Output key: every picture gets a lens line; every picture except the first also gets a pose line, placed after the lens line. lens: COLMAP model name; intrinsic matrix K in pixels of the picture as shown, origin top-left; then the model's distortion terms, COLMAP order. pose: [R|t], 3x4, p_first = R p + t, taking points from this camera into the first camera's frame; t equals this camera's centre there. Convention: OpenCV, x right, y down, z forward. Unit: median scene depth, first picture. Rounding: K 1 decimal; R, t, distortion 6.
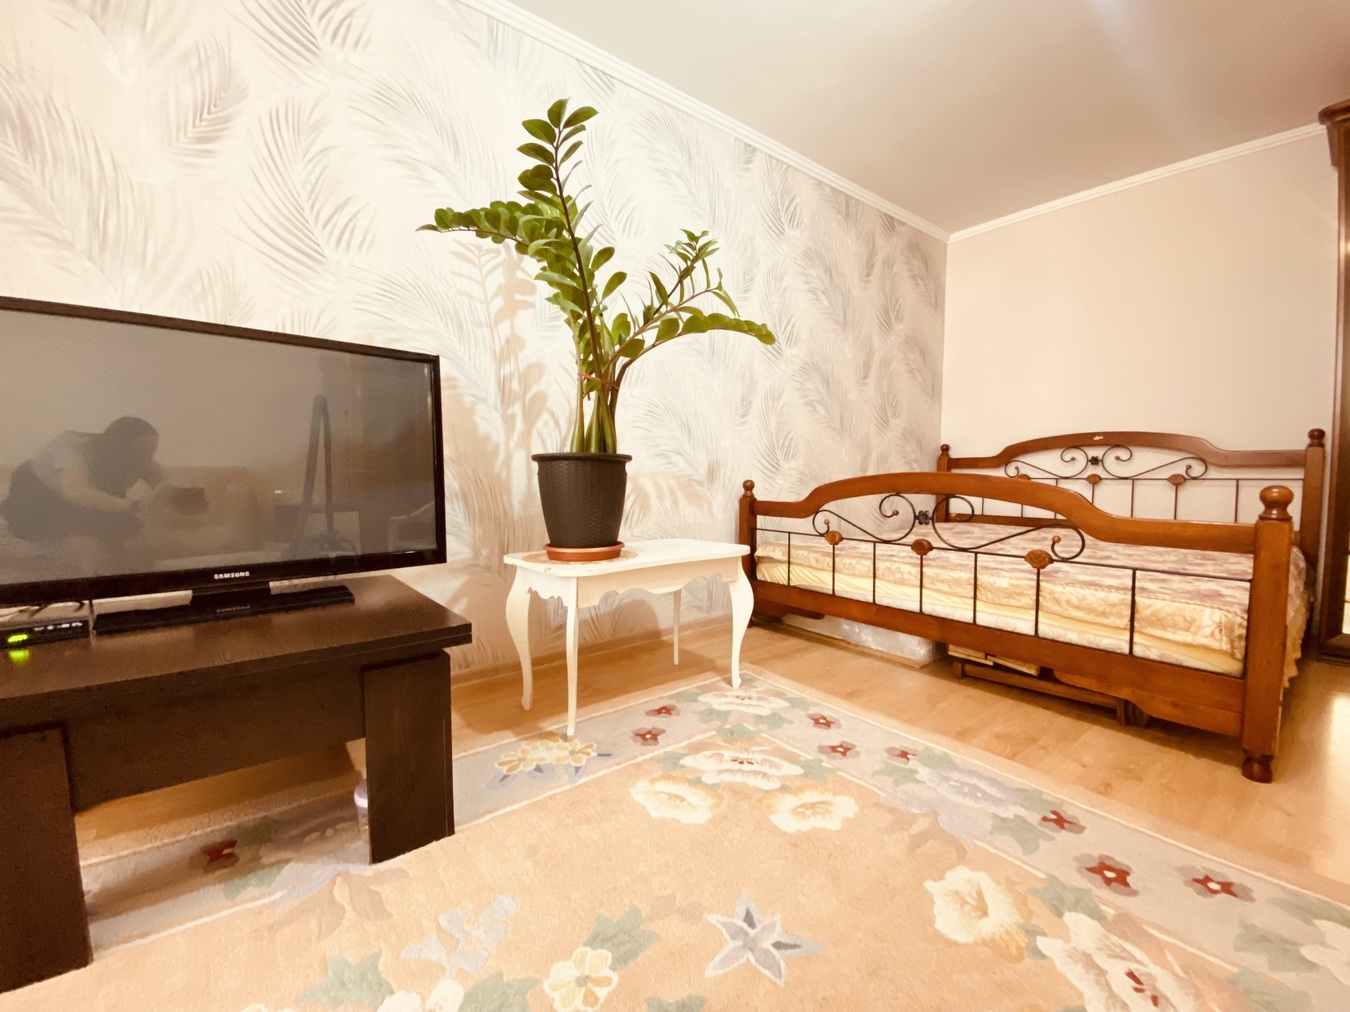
lens RADIAL K [[543.6, 0, 674.3], [0, 543.6, 510.4], [0, 0, 1]] dist [0.019286, -0.019302]
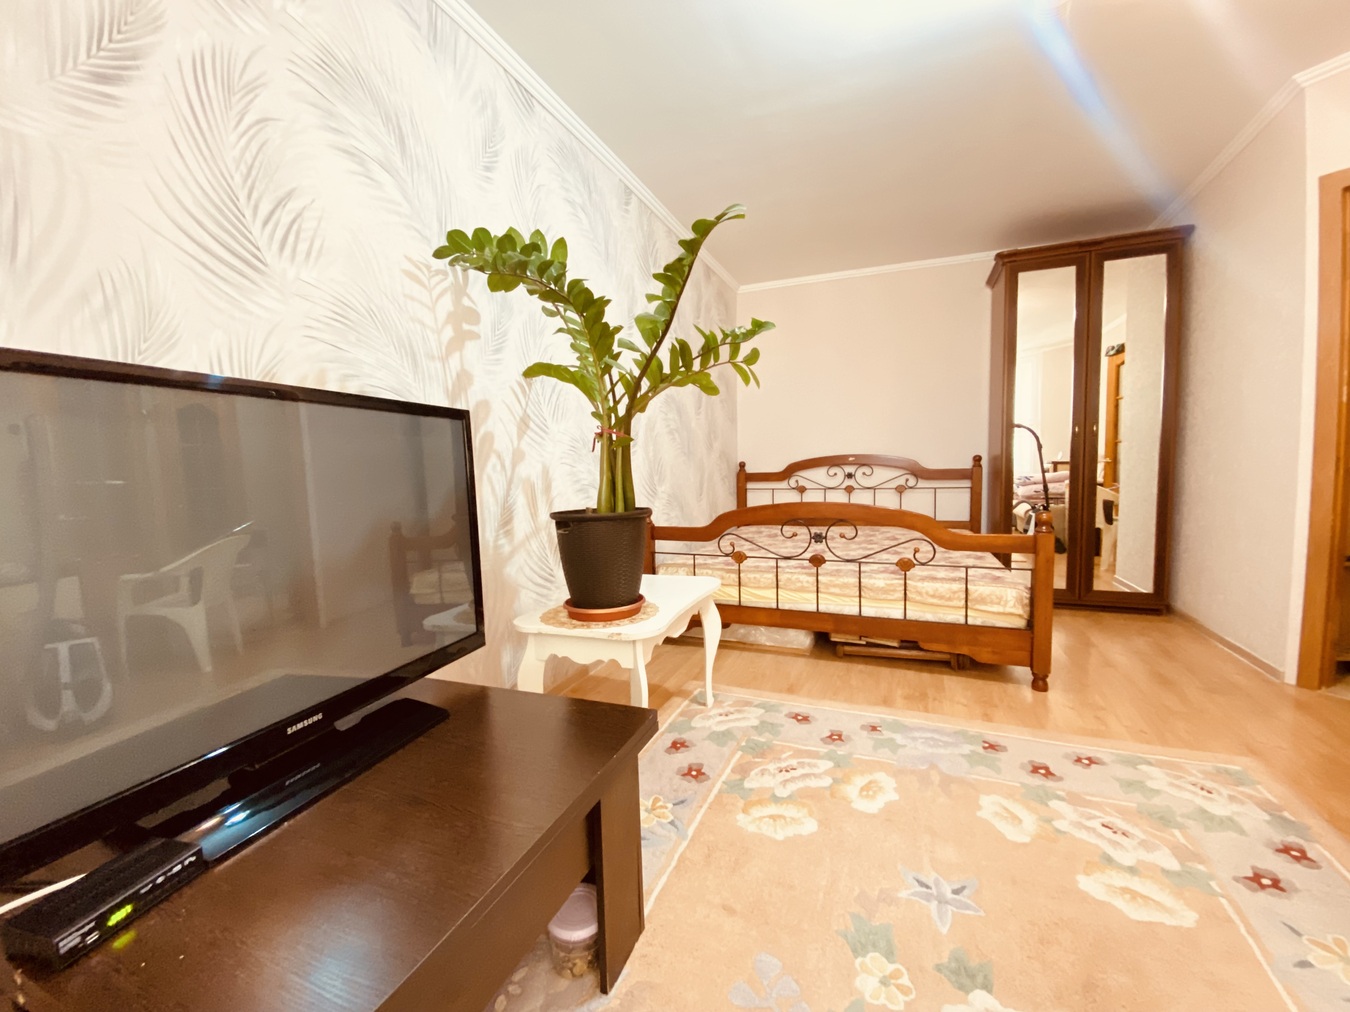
lens RADIAL K [[543.6, 0, 674.3], [0, 543.6, 510.4], [0, 0, 1]] dist [0.019286, -0.019302]
pose [[0.867327, -0.059364, 0.494186, -0.524376], [0.053580, 0.998228, 0.025876, -0.116418], [-0.494846, 0.004035, 0.868971, 0.079827]]
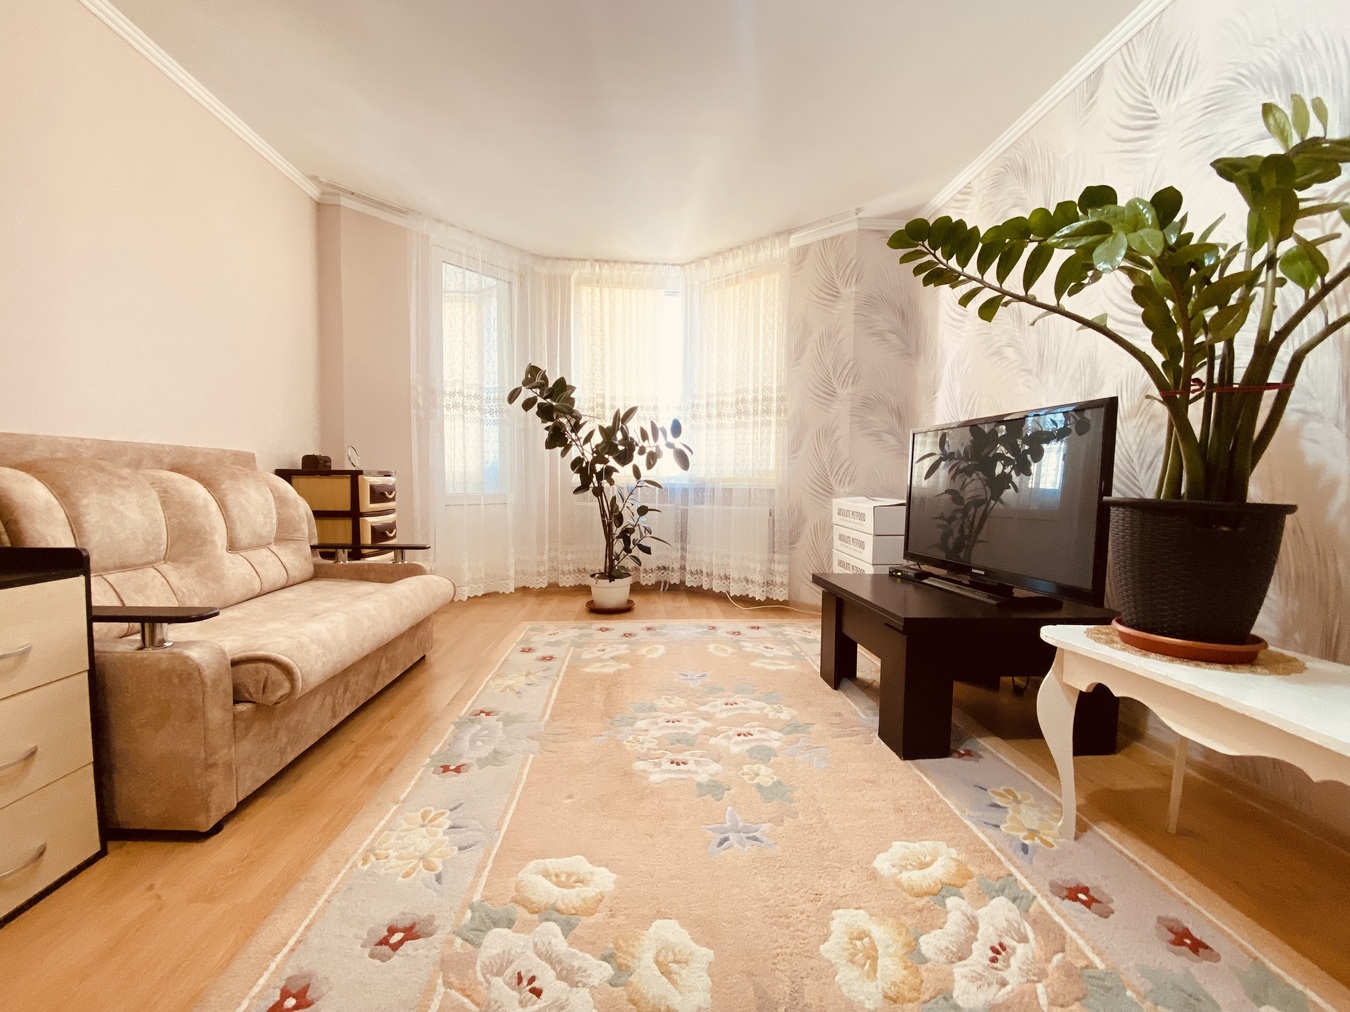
lens RADIAL K [[543.8, 0, 676.5], [0, 543.8, 509.9], [0, 0, 1]] dist [0.040515, -0.029862]
pose [[-0.547611, 0.034449, -0.836024, 0.746545], [-0.063993, 0.994501, 0.082896, -0.101579], [0.834283, 0.098895, -0.542395, 0.812989]]
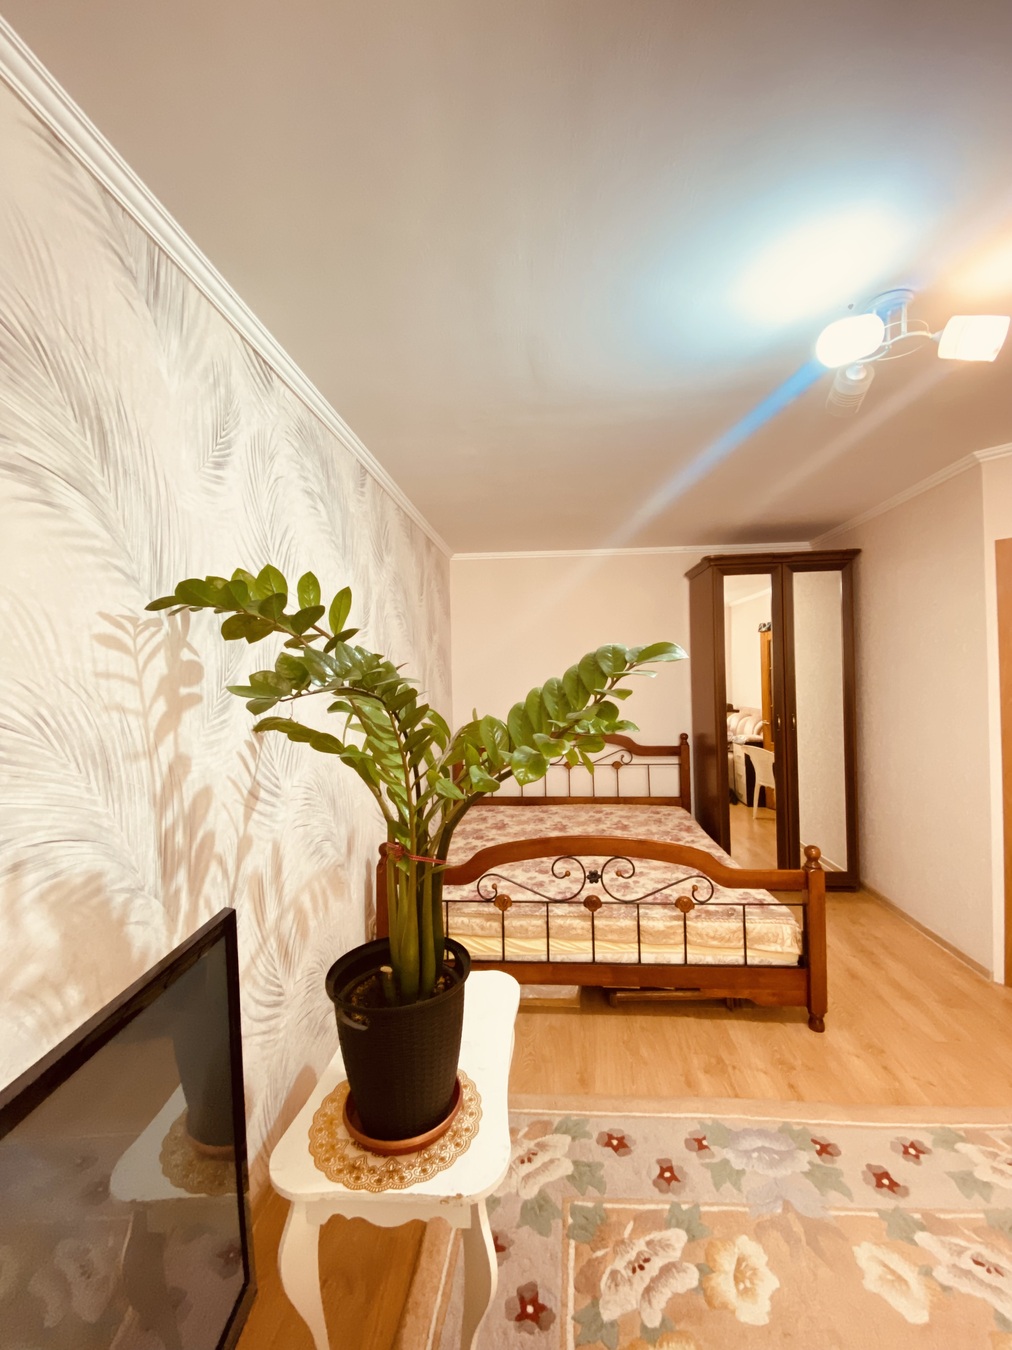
lens RADIAL K [[547.6, 0, 503.1], [0, 547.6, 674.6], [0, 0, 1]] dist [0.019901, -0.019581]
pose [[0.675885, -0.009838, 0.736941, -0.580297], [0.065372, 0.996770, -0.046649, -0.419635], [-0.734102, 0.079705, 0.674345, 0.388598]]
